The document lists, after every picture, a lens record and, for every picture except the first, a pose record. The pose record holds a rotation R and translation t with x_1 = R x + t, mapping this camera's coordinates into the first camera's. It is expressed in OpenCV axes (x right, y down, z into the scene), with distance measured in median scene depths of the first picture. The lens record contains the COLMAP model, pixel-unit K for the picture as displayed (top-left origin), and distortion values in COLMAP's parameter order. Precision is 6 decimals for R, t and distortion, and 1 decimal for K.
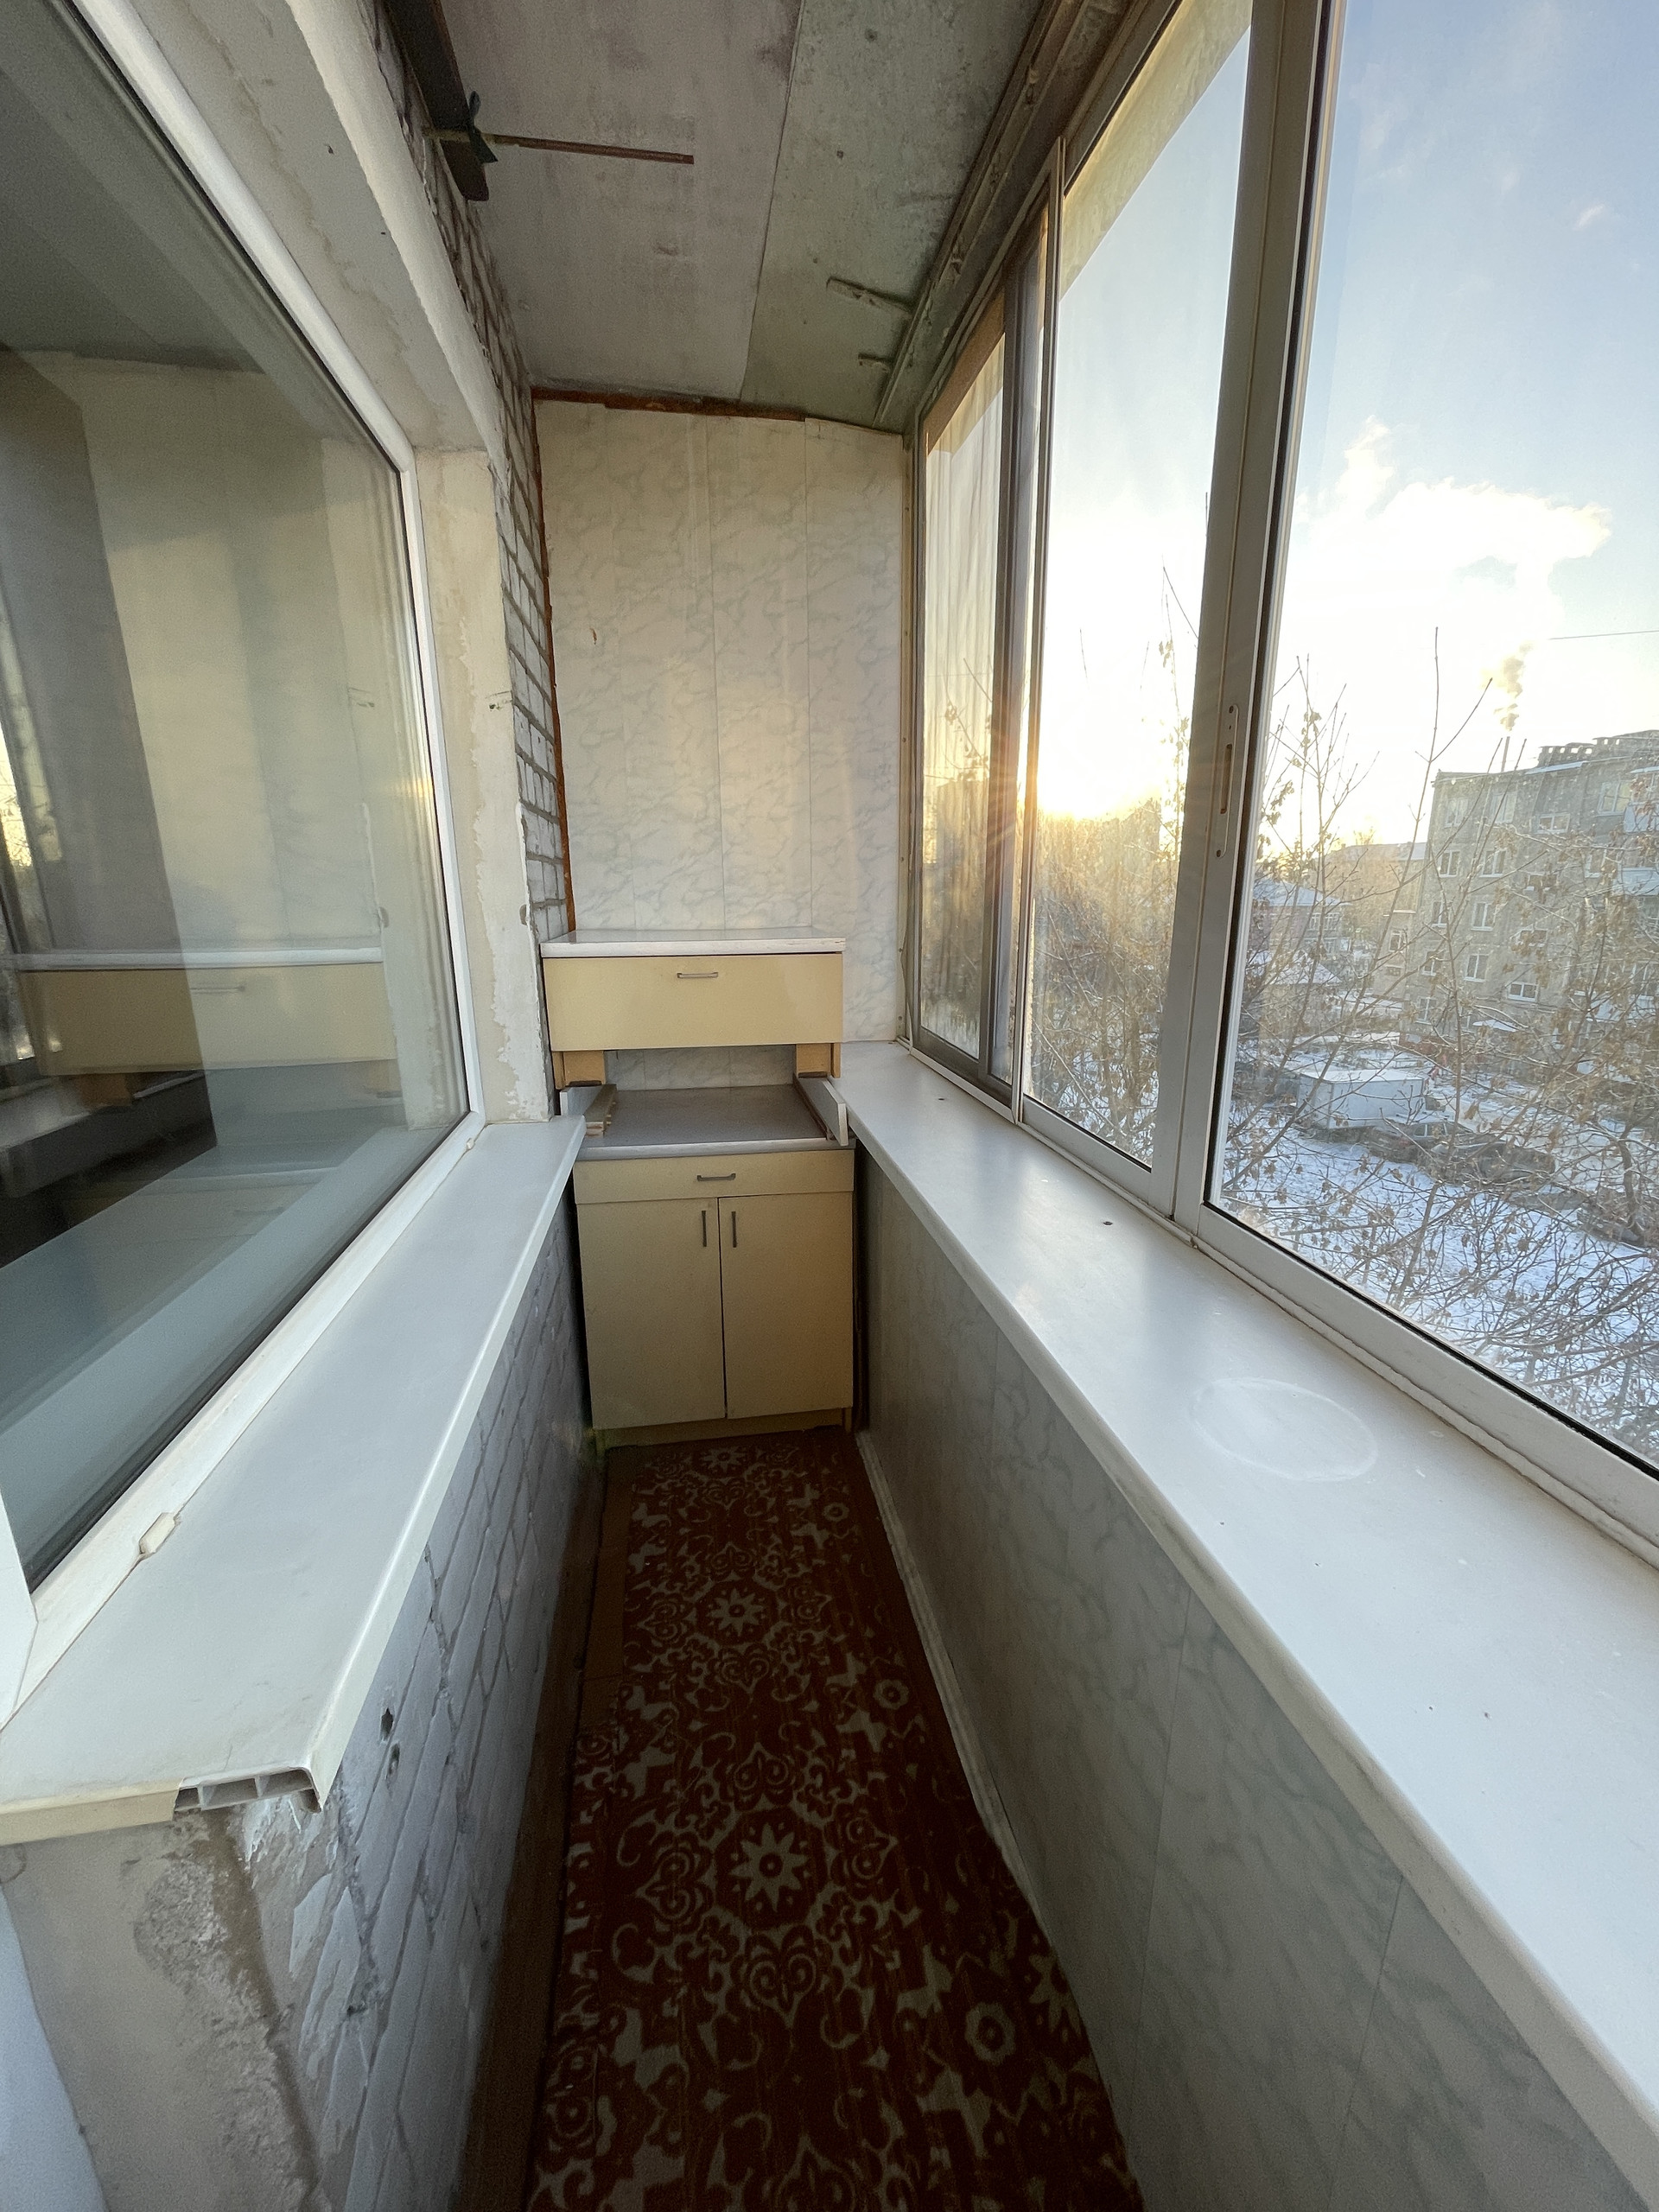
lens RADIAL K [[888.3, 0, 837.4], [0, 888.3, 1111.6], [0, 0, 1]] dist [-0.003998, 0.000477]
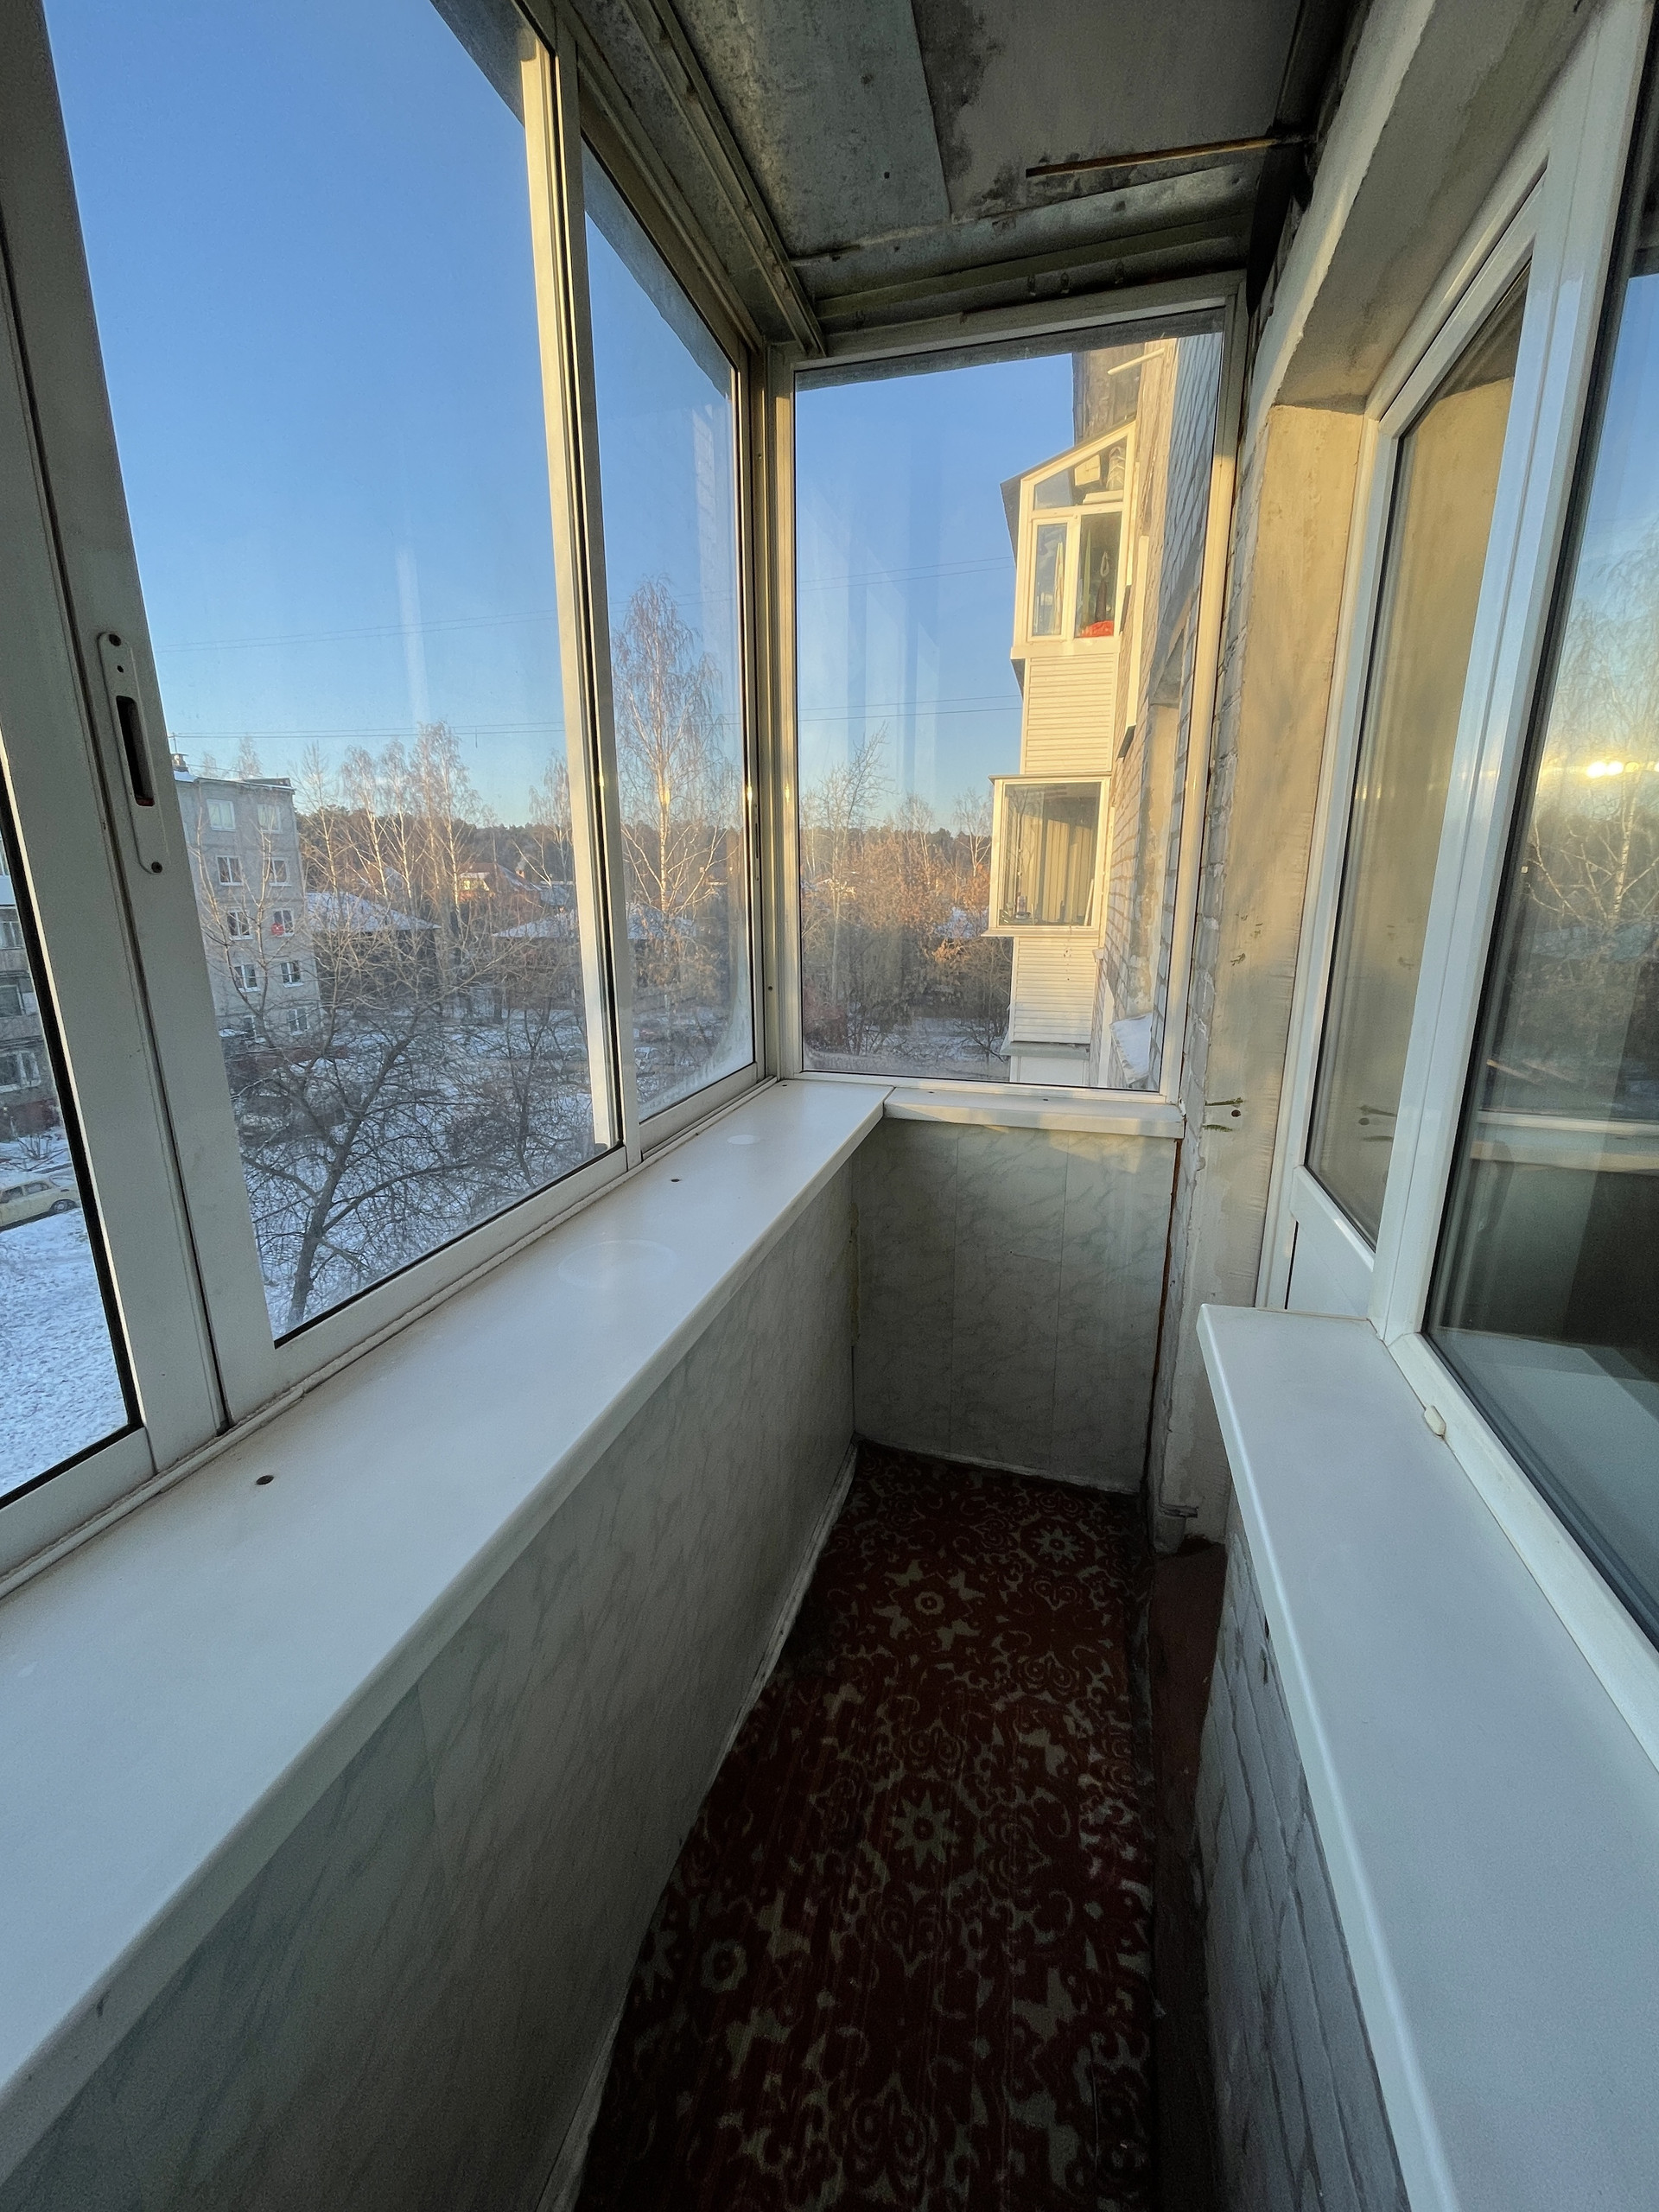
lens RADIAL K [[888.3, 0, 837.1], [0, 888.3, 1108.8], [0, 0, 1]] dist [-0.003998, 0.000477]
pose [[-0.910790, -0.090846, 0.402751, -0.294653], [0.112061, 0.884479, 0.452924, -0.357797], [-0.397371, 0.457651, -0.795394, 1.334603]]
